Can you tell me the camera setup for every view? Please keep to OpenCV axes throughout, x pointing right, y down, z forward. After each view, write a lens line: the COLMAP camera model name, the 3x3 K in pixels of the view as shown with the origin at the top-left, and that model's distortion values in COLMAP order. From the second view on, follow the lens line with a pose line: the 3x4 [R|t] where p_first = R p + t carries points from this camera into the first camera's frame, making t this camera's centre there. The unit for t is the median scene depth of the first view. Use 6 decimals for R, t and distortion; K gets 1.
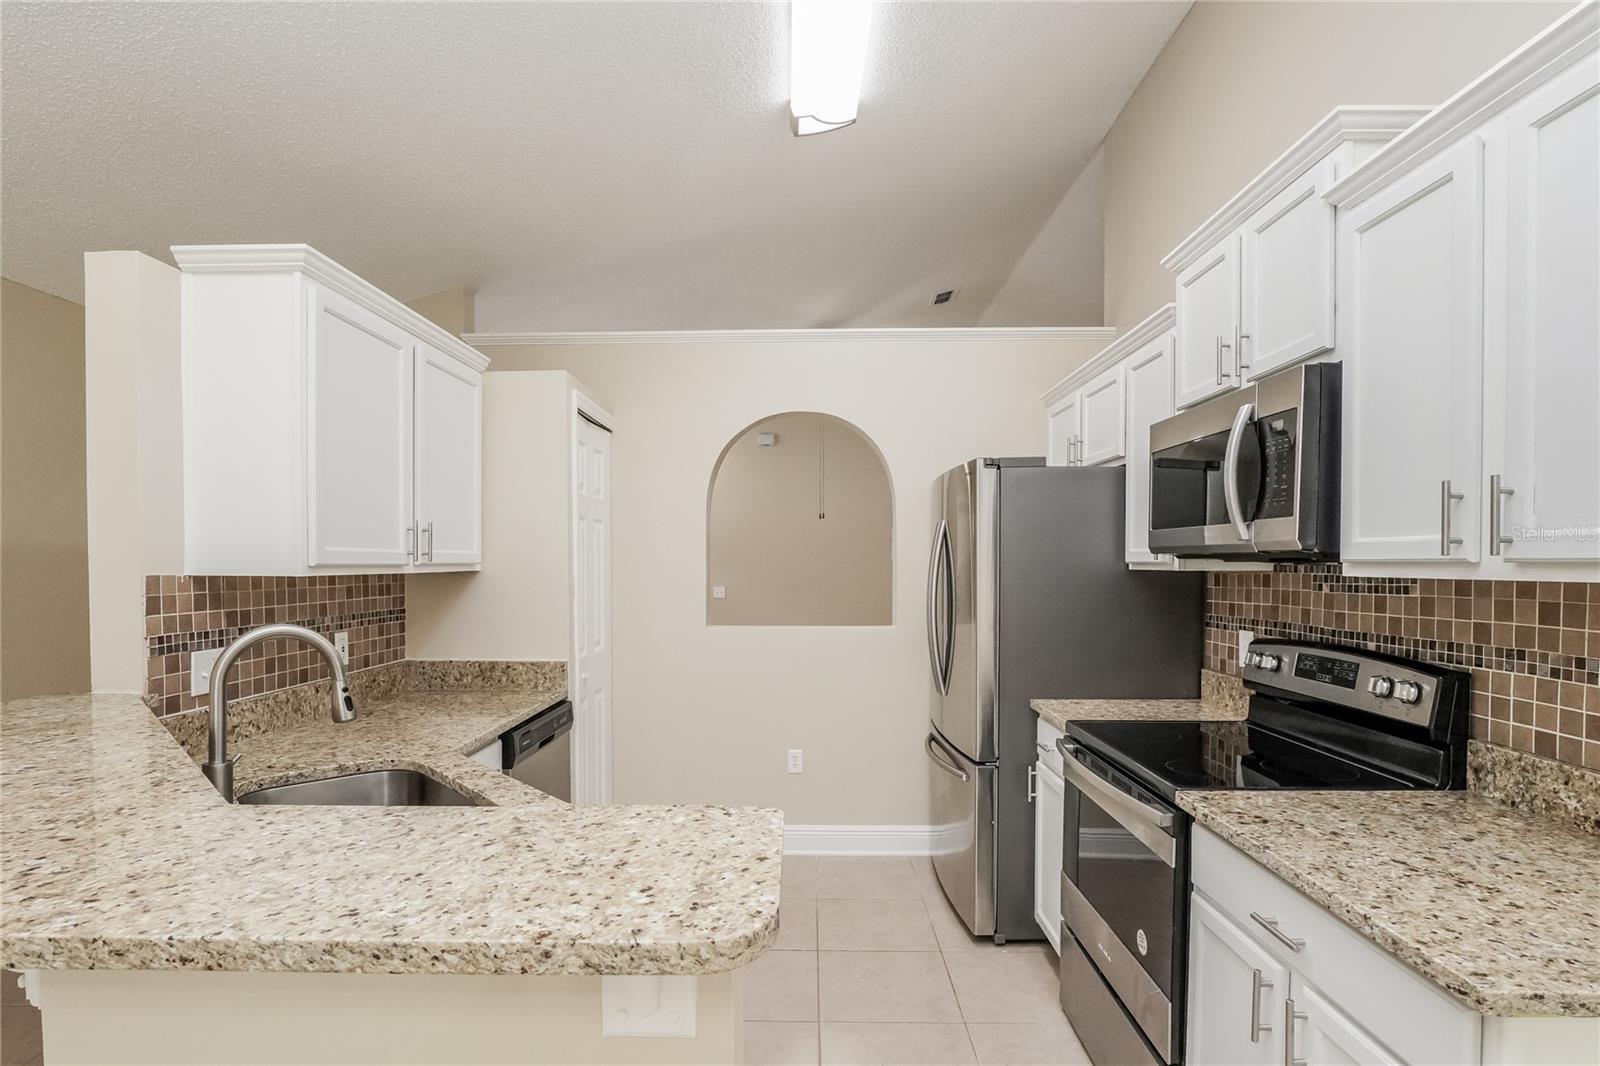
lens RADIAL K [[789.5, 0, 798.7], [0, 789.5, 573.1], [0, 0, 1]] dist [-0.001841, -0.000213]
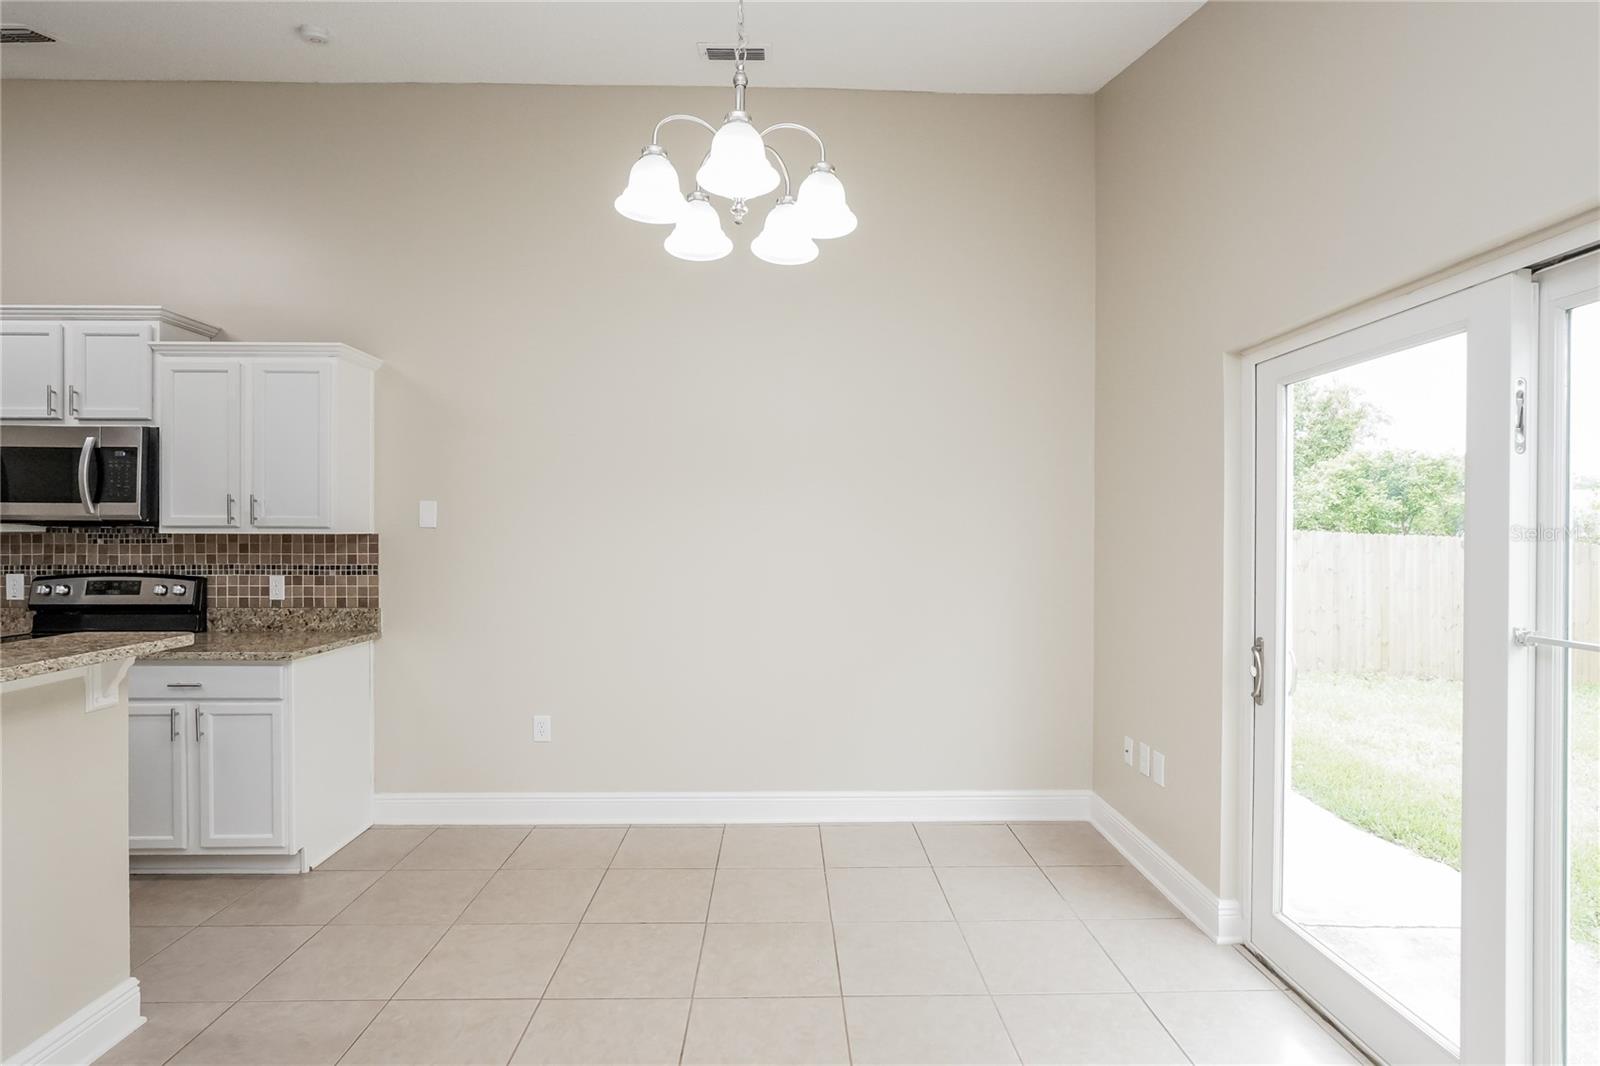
lens RADIAL K [[732.1, 0, 800.0], [0, 732.1, 533.0], [0, 0, 1]] dist [0.000288, 0.000189]
pose [[-0.040601, -0.003796, 0.999168, -1.223212], [0.008827, 0.999952, 0.004158, 0.009213], [-0.999136, 0.008989, -0.040566, -0.551515]]
